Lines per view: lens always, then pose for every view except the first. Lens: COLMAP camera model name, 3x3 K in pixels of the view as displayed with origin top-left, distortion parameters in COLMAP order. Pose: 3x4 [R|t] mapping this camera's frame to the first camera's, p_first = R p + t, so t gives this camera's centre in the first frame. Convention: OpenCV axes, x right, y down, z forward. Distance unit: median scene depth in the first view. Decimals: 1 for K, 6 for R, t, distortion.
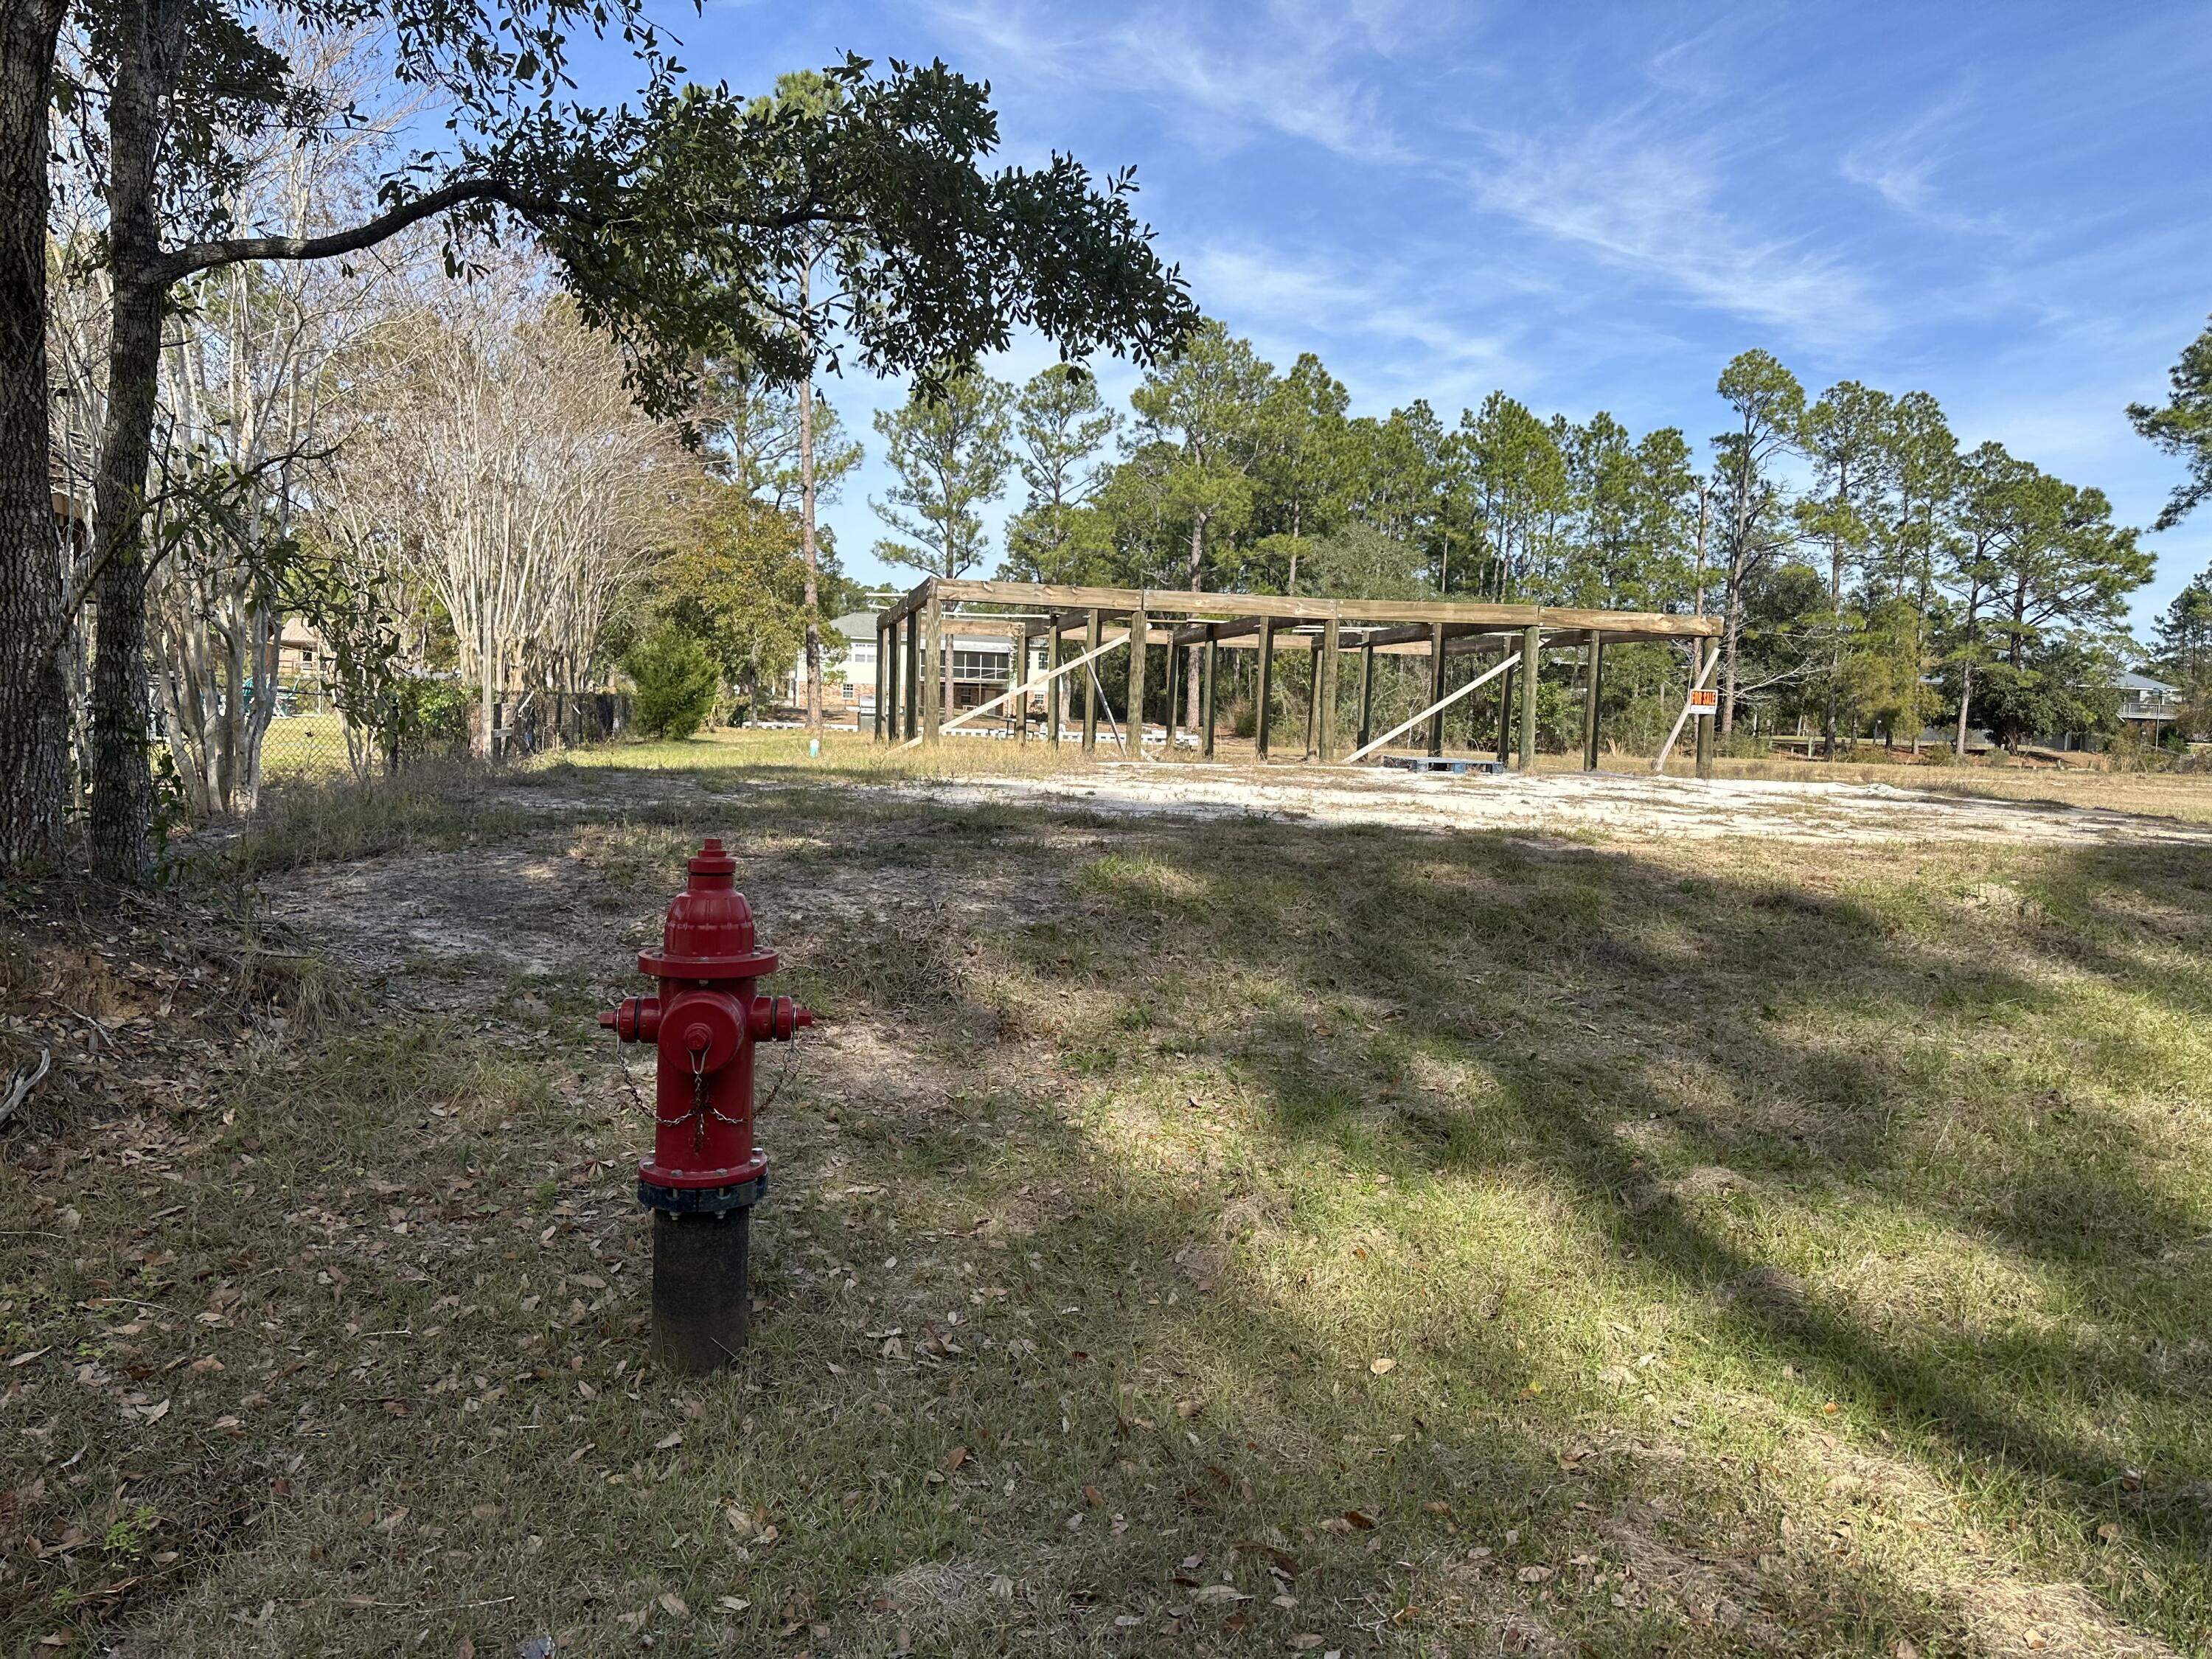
lens RADIAL K [[1540.2, 0, 1109.3], [0, 1540.2, 808.8], [0, 0, 1]] dist [0.138689, -0.238172]
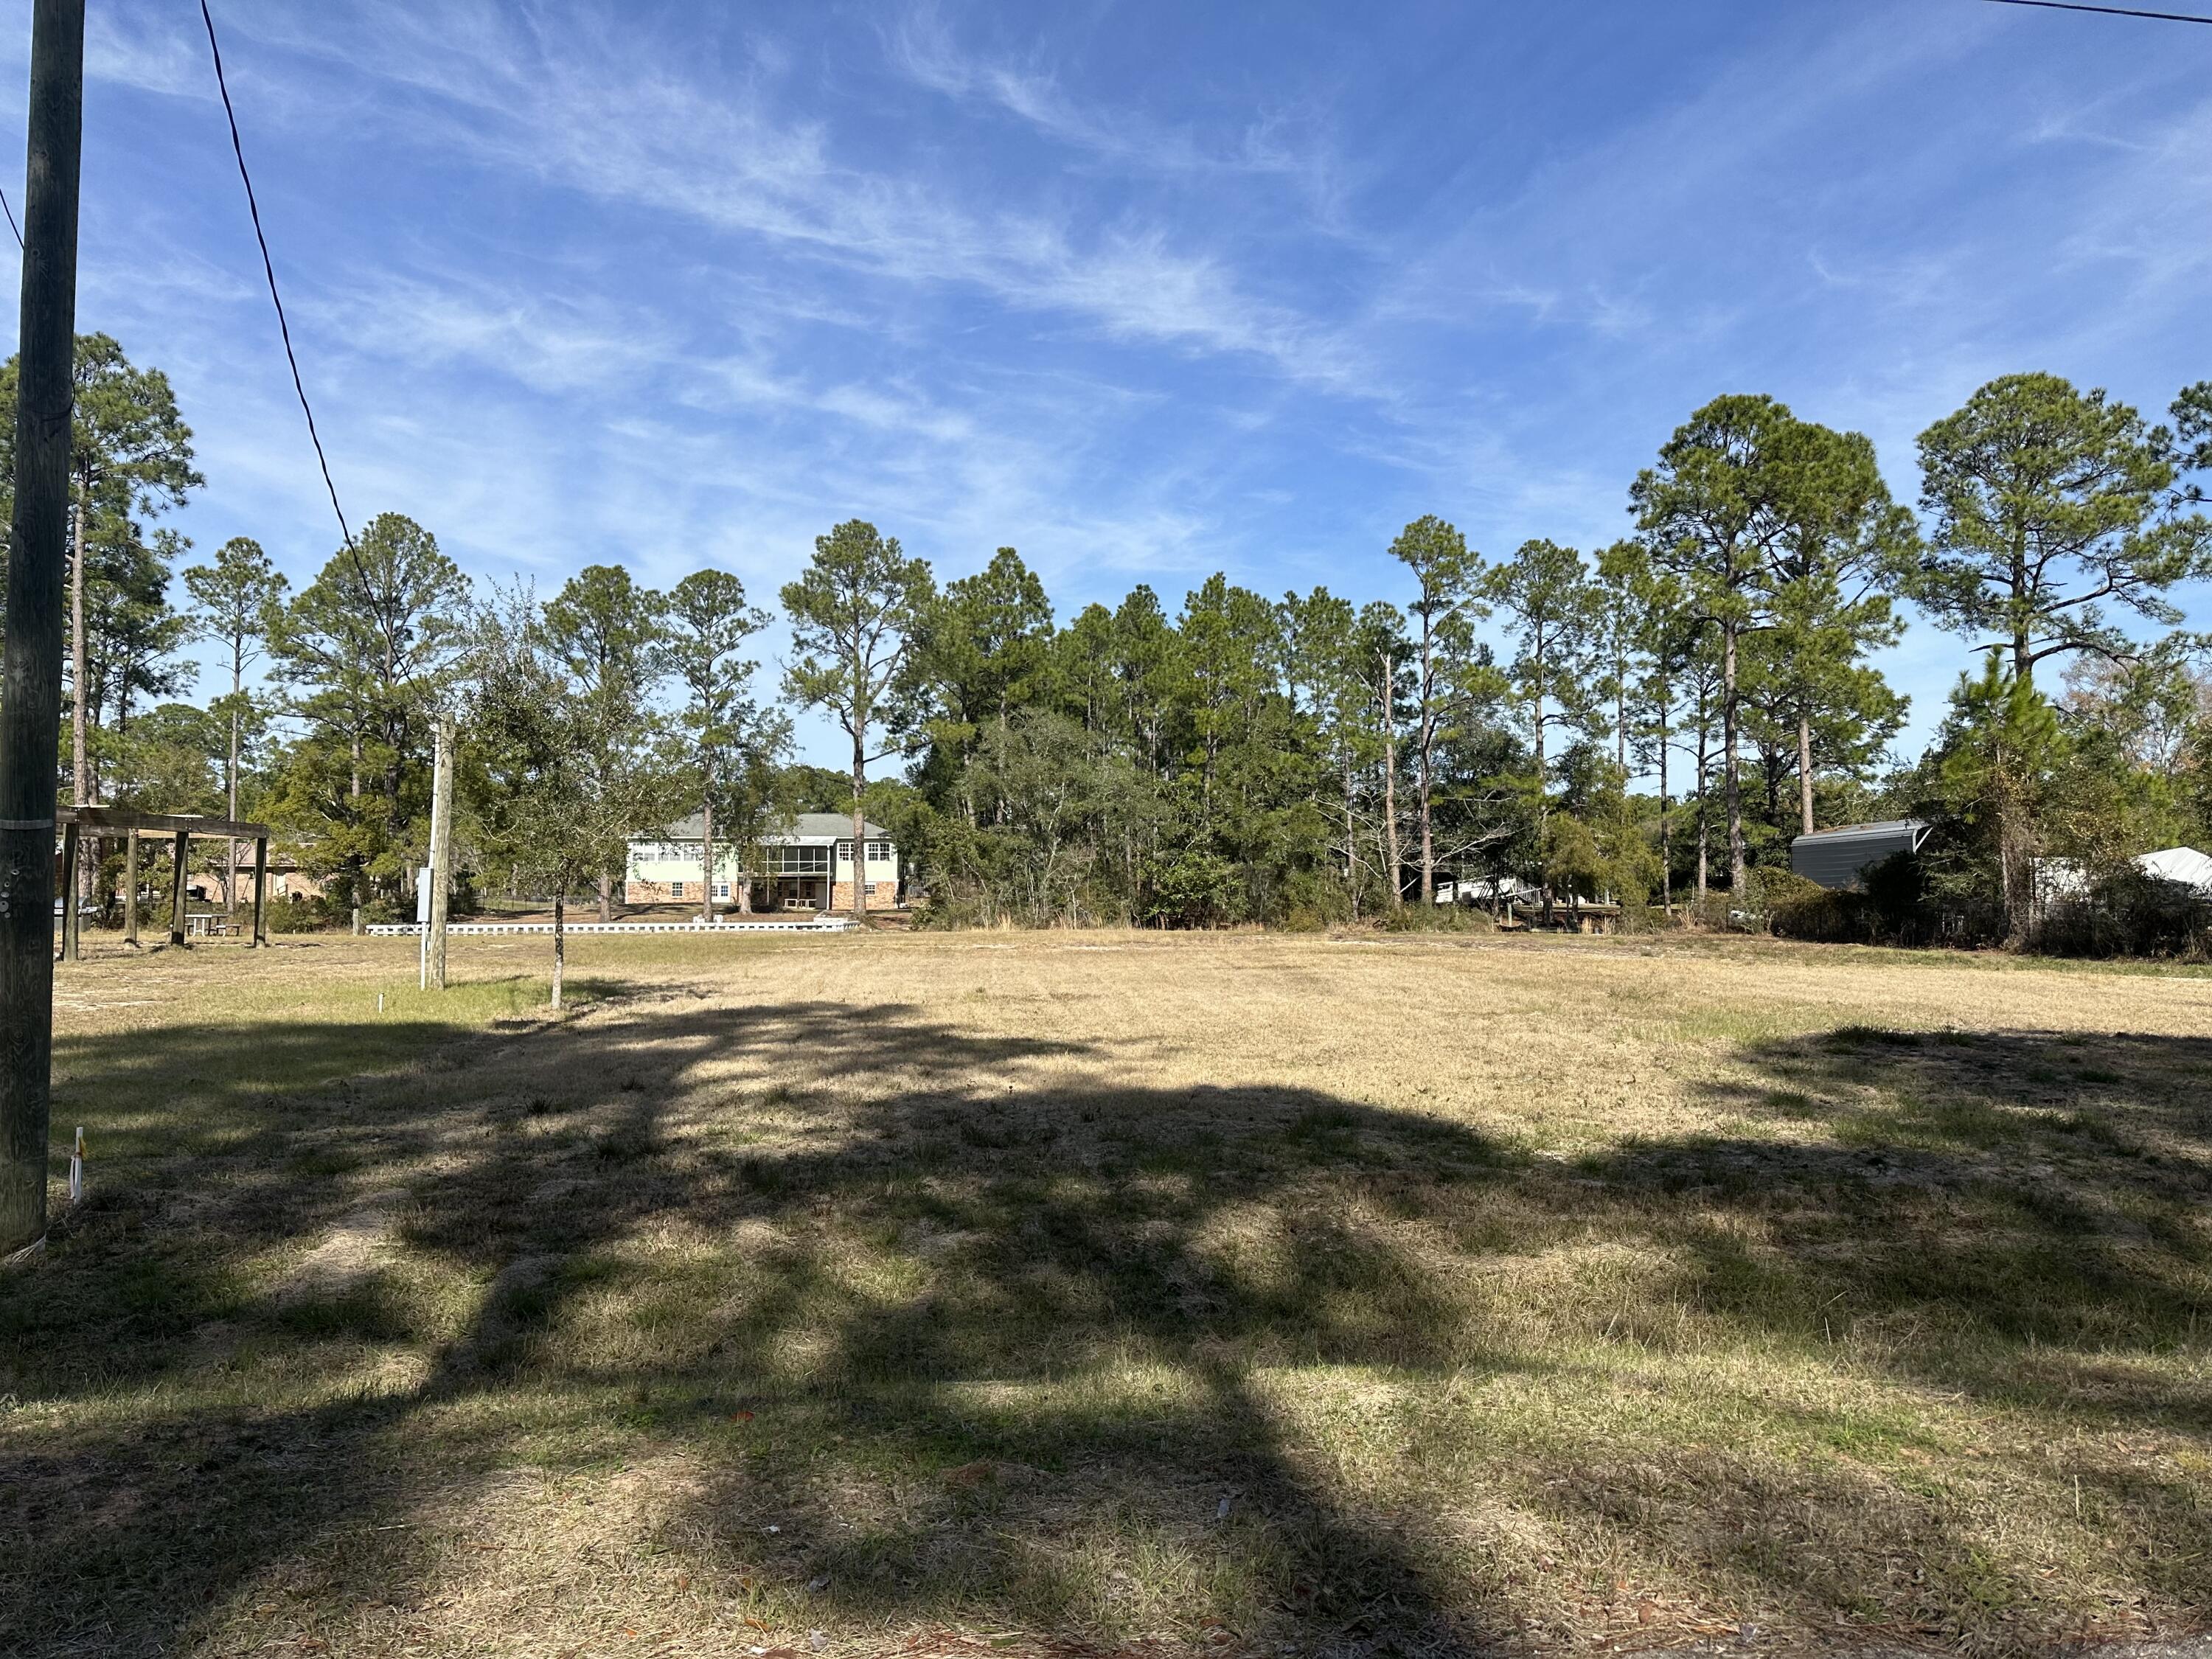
lens RADIAL K [[1540.2, 0, 1109.3], [0, 1540.2, 808.8], [0, 0, 1]] dist [0.138689, -0.238172]
pose [[0.988817, -0.042666, -0.142899, 0.321050], [0.024871, 0.991961, -0.124076, 0.007440], [0.147044, 0.119134, 0.981929, 0.024380]]
